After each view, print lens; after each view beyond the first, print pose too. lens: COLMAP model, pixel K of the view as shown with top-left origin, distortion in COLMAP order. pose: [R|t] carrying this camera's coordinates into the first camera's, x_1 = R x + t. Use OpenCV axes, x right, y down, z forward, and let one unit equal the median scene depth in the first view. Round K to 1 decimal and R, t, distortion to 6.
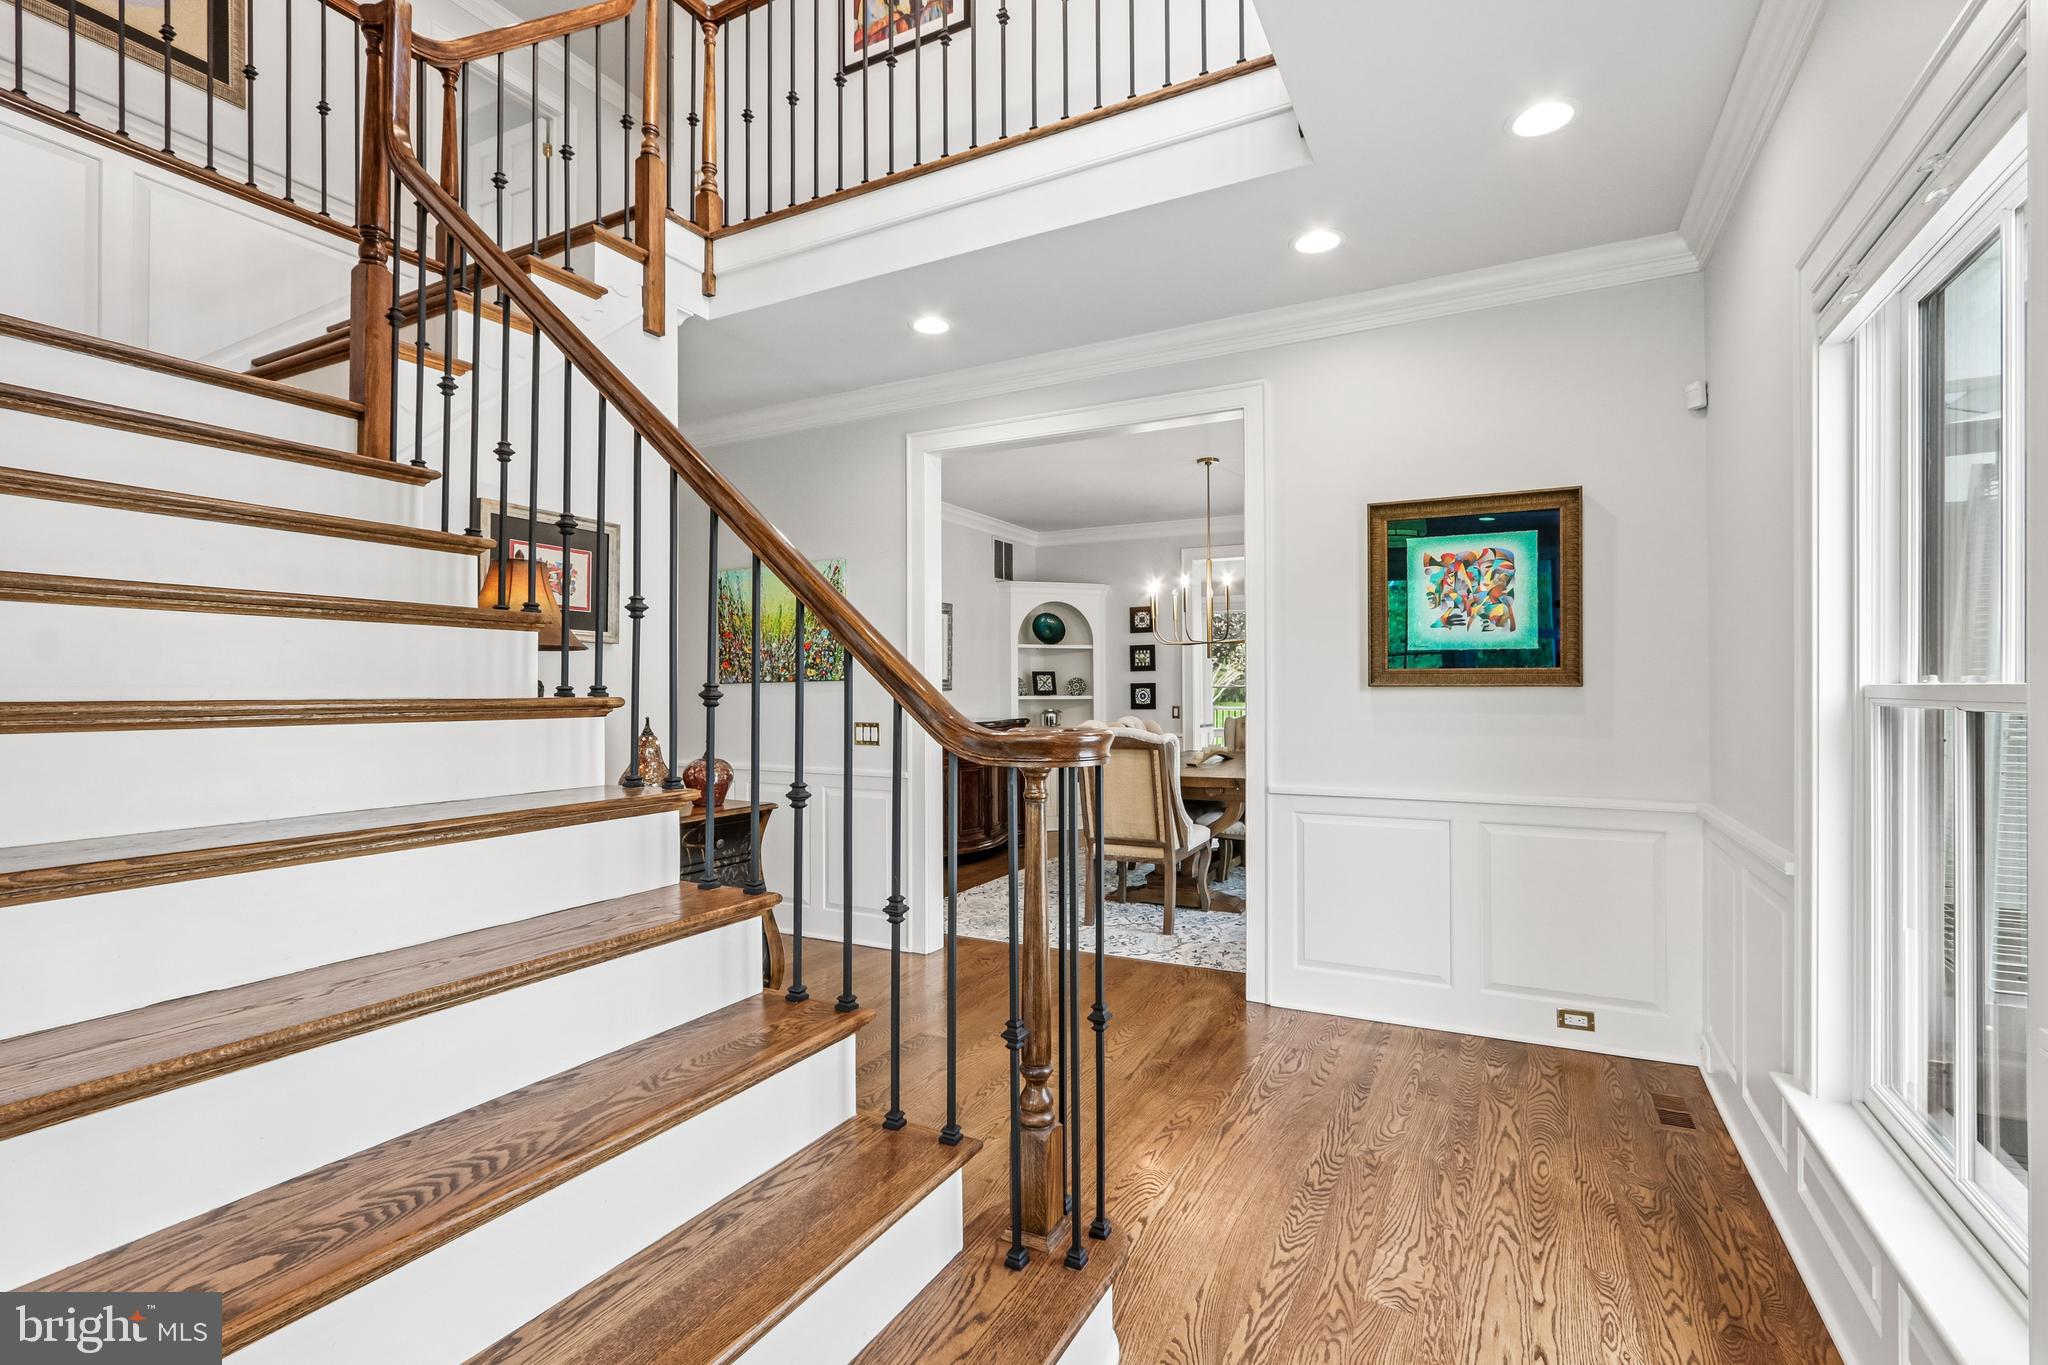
lens RADIAL K [[946.4, 0, 1019.3], [0, 946.4, 681.7], [0, 0, 1]] dist [-0.007197, 0.001272]
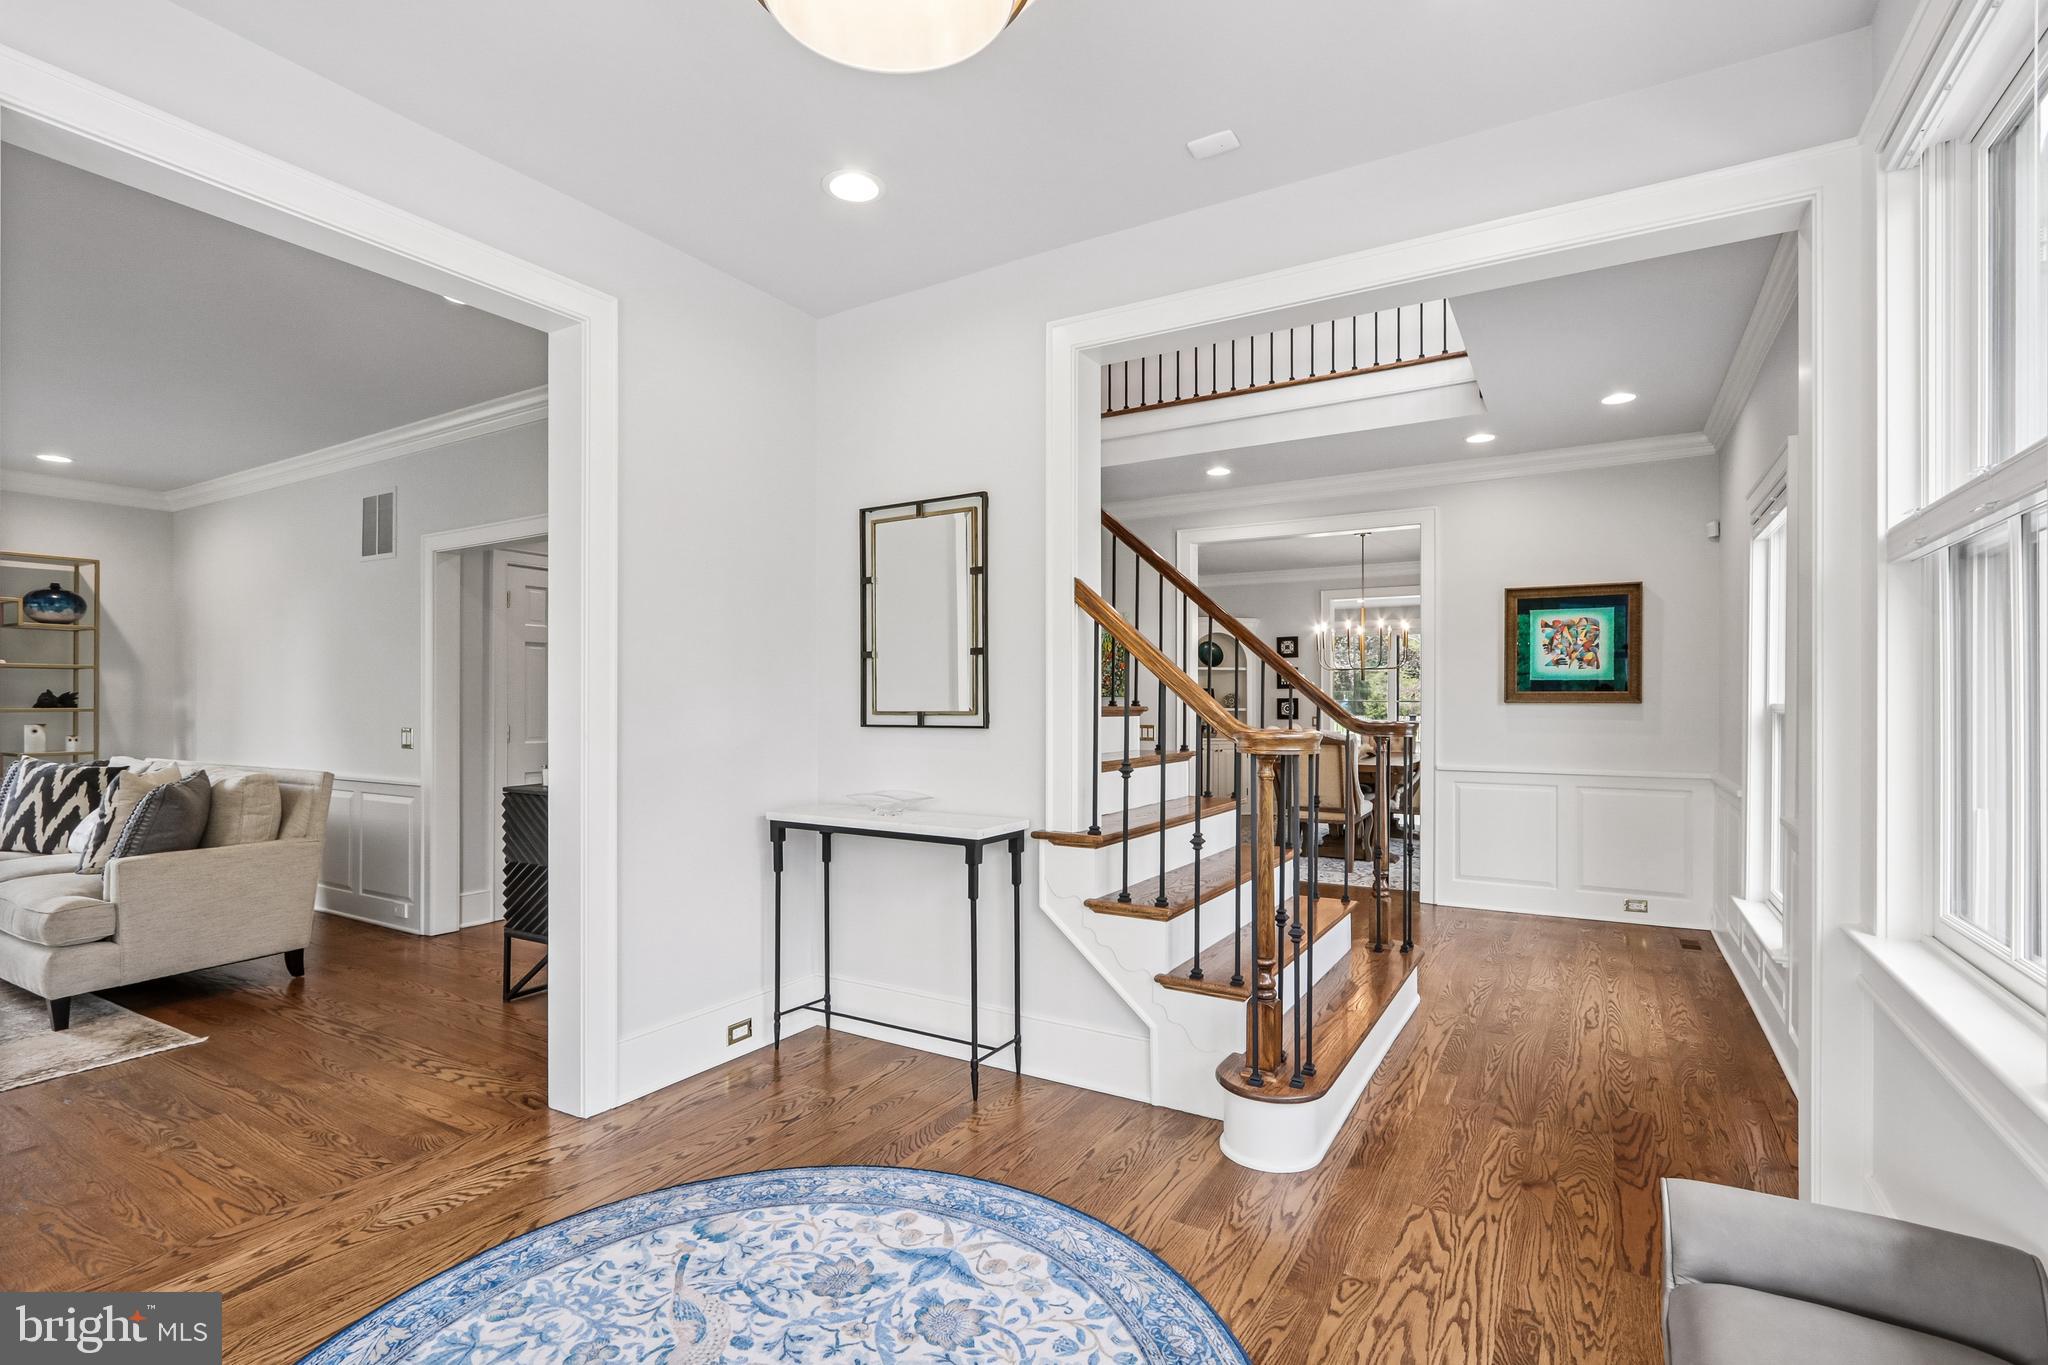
lens RADIAL K [[946.4, 0, 1028.0], [0, 946.4, 695.6], [0, 0, 1]] dist [-0.007197, 0.001272]
pose [[0.998395, 0.006544, -0.056259, -0.369174], [-0.006501, 0.999978, 0.000958, -0.003072], [0.056264, -0.000590, 0.998416, -0.684611]]
